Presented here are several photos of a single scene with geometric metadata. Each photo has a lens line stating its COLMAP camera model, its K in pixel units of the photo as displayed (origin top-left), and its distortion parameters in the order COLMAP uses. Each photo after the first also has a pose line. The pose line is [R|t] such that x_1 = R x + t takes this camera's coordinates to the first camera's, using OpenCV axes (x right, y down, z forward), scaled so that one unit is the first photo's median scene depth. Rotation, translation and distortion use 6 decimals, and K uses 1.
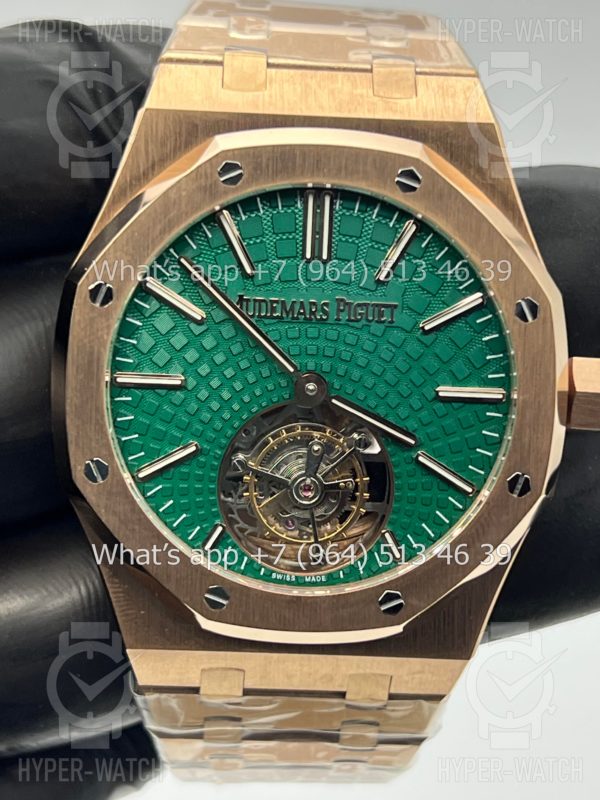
lens RADIAL K [[1942.9, 0, 303.0], [0, 1942.9, 397.2], [0, 0, 1]] dist [0.293805, 0.000000]
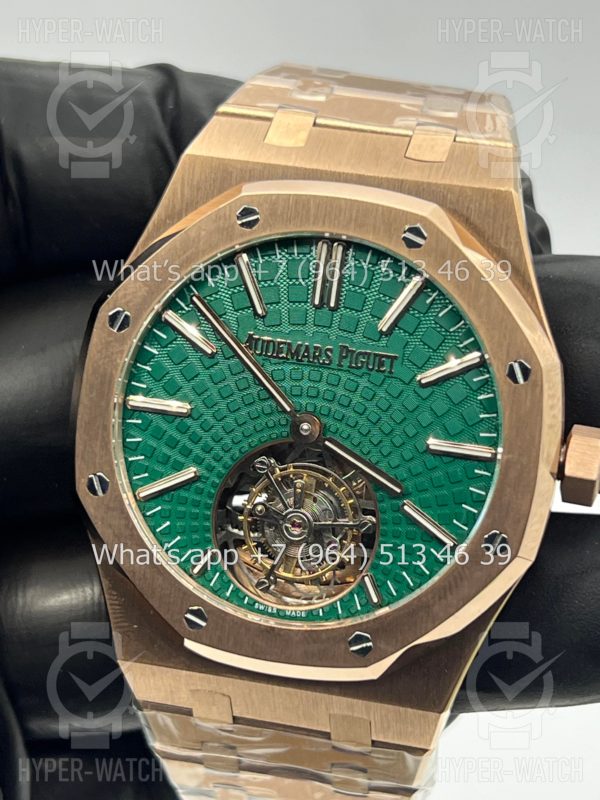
lens RADIAL K [[1942.9, 0, 303.9], [0, 1942.9, 404.4], [0, 0, 1]] dist [0.293805, 0.000000]
pose [[0.971866, 0.094762, -0.215629, 0.224677], [-0.108190, 0.992805, -0.051321, 0.036014], [0.209214, 0.073206, 0.975126, -0.015639]]
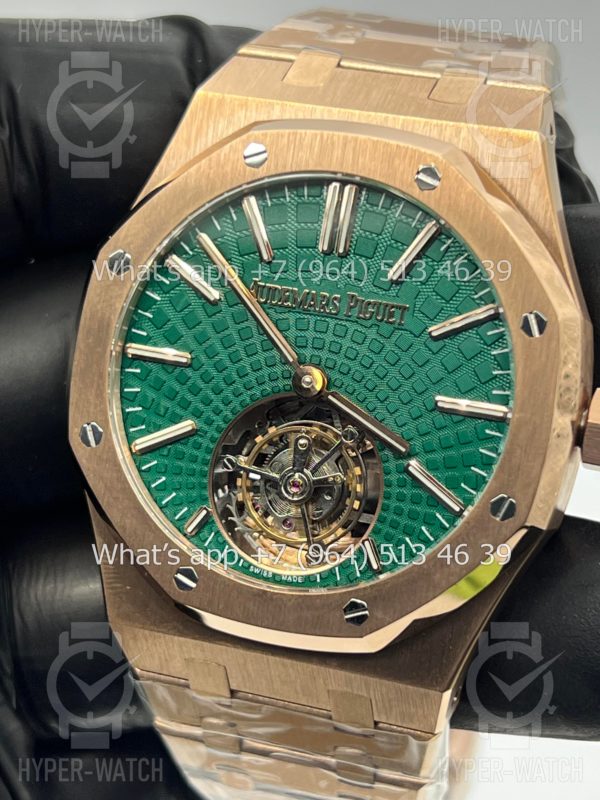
lens RADIAL K [[1942.9, 0, 296.4], [0, 1942.9, 393.6], [0, 0, 1]] dist [0.293805, 0.000000]
pose [[0.941946, 0.117524, -0.314523, 0.304511], [-0.148116, 0.986113, -0.075115, 0.075547], [0.301328, 0.117340, 0.946273, 0.073308]]
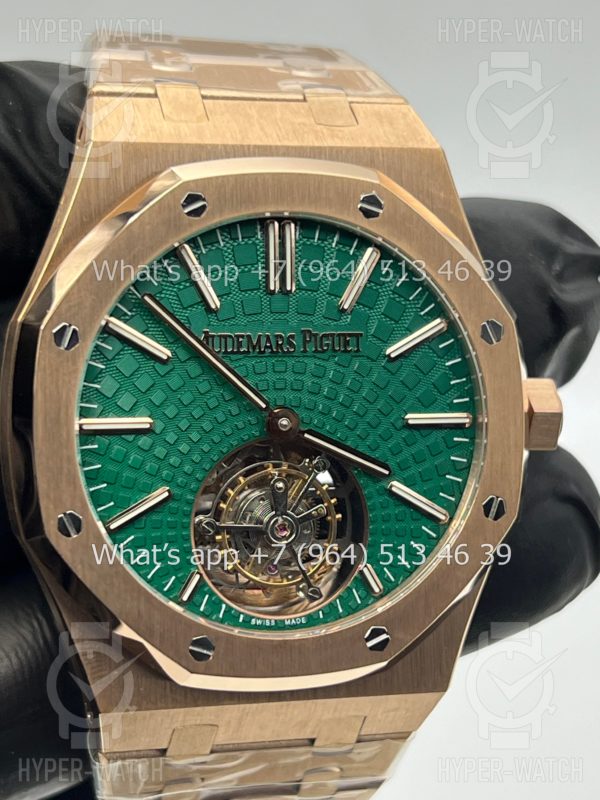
lens RADIAL K [[1942.9, 0, 306.7], [0, 1942.9, 404.1], [0, 0, 1]] dist [0.293805, 0.000000]
pose [[0.972492, -0.057620, 0.225699, -0.201294], [0.066550, 0.997265, -0.032154, 0.017542], [-0.223229, 0.046290, 0.973666, 0.053803]]
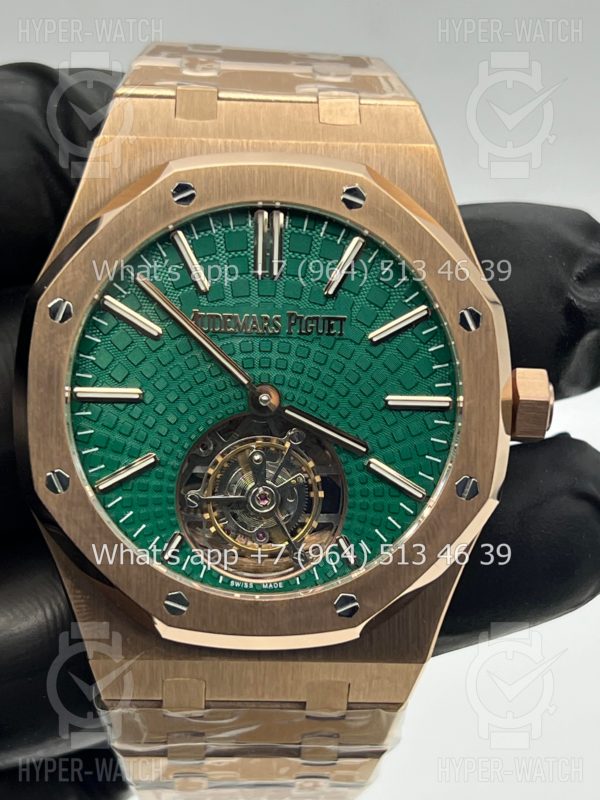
lens RADIAL K [[1942.9, 0, 301.4], [0, 1942.9, 398.2], [0, 0, 1]] dist [0.293805, 0.000000]
pose [[0.999749, -0.019912, 0.010249, 0.013069], [0.020623, 0.996994, -0.074689, 0.072309], [-0.008731, 0.074882, 0.997154, -0.034114]]
